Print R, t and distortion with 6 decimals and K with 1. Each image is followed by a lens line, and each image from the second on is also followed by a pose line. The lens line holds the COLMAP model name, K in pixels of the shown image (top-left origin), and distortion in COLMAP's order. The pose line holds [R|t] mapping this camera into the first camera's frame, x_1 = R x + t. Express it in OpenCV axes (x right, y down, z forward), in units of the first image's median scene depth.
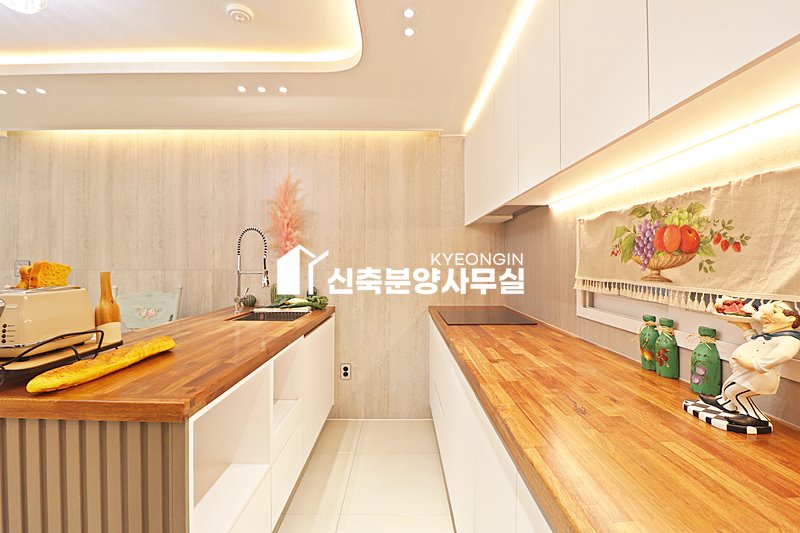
lens RADIAL K [[368.7, 0, 403.2], [0, 368.7, 263.5], [0, 0, 1]] dist [-0.005550, -0.010448]
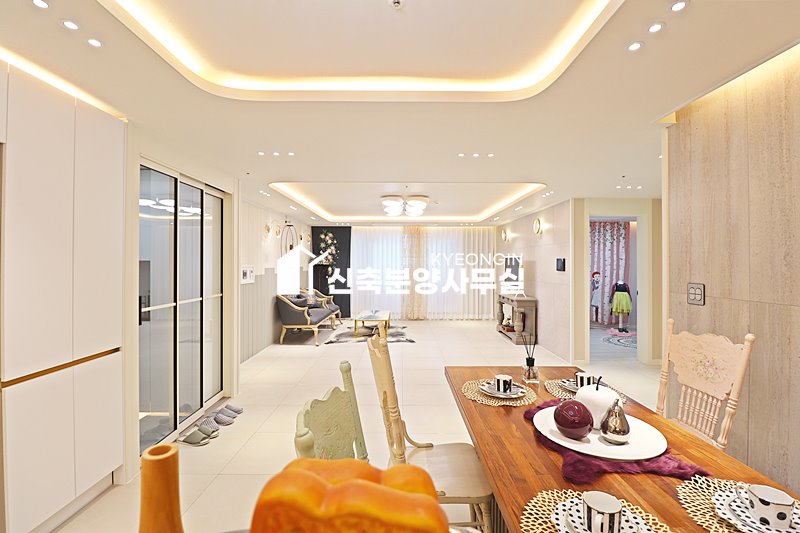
lens RADIAL K [[368.7, 0, 404.3], [0, 368.7, 261.0], [0, 0, 1]] dist [-0.005550, -0.010448]
pose [[0.002684, -0.010238, -0.999944, -0.551545], [-0.002237, 0.999945, -0.010244, -0.077430], [0.999994, 0.002264, 0.002661, 0.718122]]
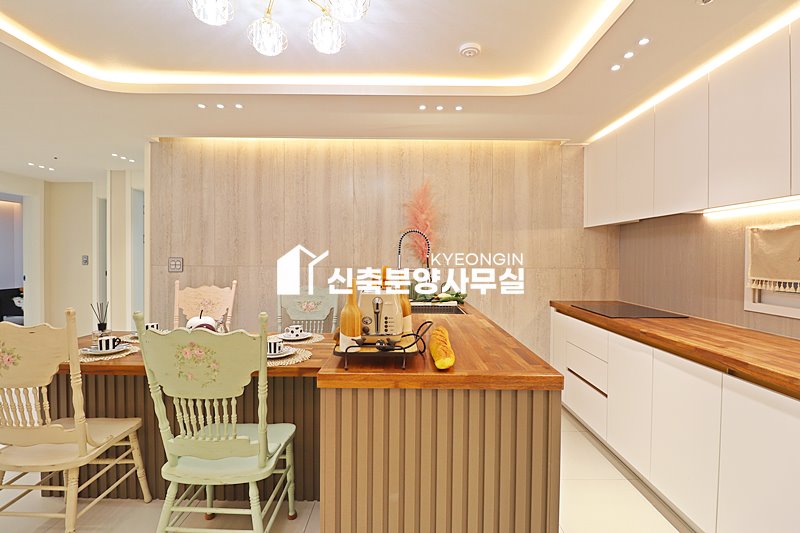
lens RADIAL K [[368.7, 0, 407.0], [0, 368.7, 262.0], [0, 0, 1]] dist [-0.005550, -0.010448]
pose [[0.999982, 0.004027, -0.004402, -0.623604], [-0.003956, 0.999866, 0.015872, -0.026154], [0.004465, -0.015854, 0.999864, -0.172820]]
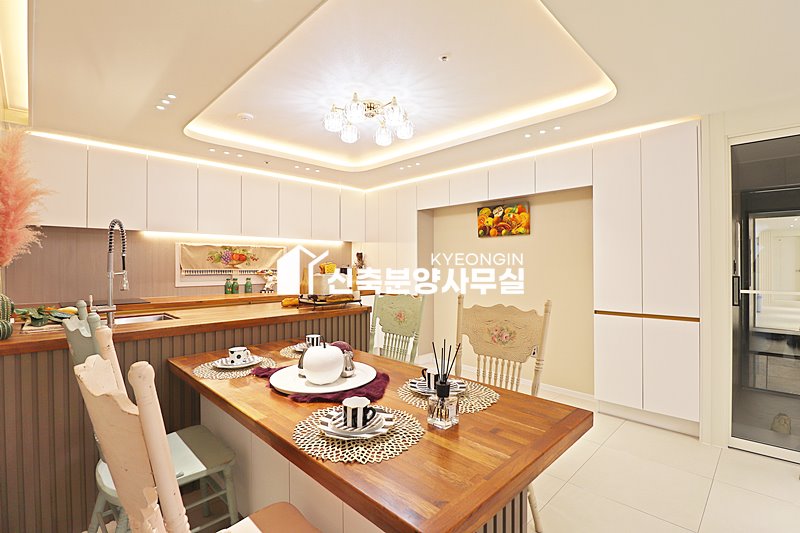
lens RADIAL K [[368.7, 0, 400.2], [0, 368.7, 262.0], [0, 0, 1]] dist [-0.005550, -0.010448]
pose [[-0.692916, 0.003322, 0.721010, -2.134960], [-0.001970, 0.999977, -0.006500, 0.004401], [-0.721015, -0.005924, -0.692894, 1.618435]]
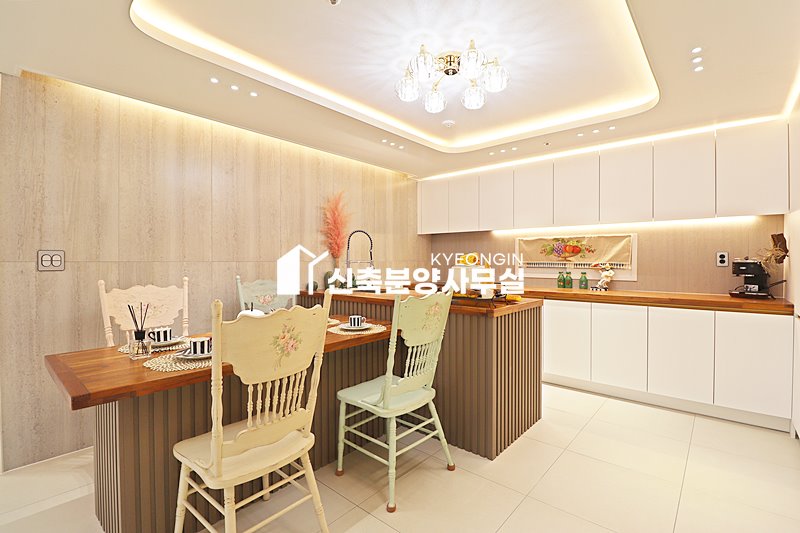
lens RADIAL K [[368.7, 0, 403.8], [0, 368.7, 261.9], [0, 0, 1]] dist [-0.005550, -0.010448]
pose [[0.658544, -0.006029, 0.752518, -2.002689], [0.000811, 0.999973, 0.007302, 0.019984], [-0.752542, -0.004198, 0.658531, -0.089548]]
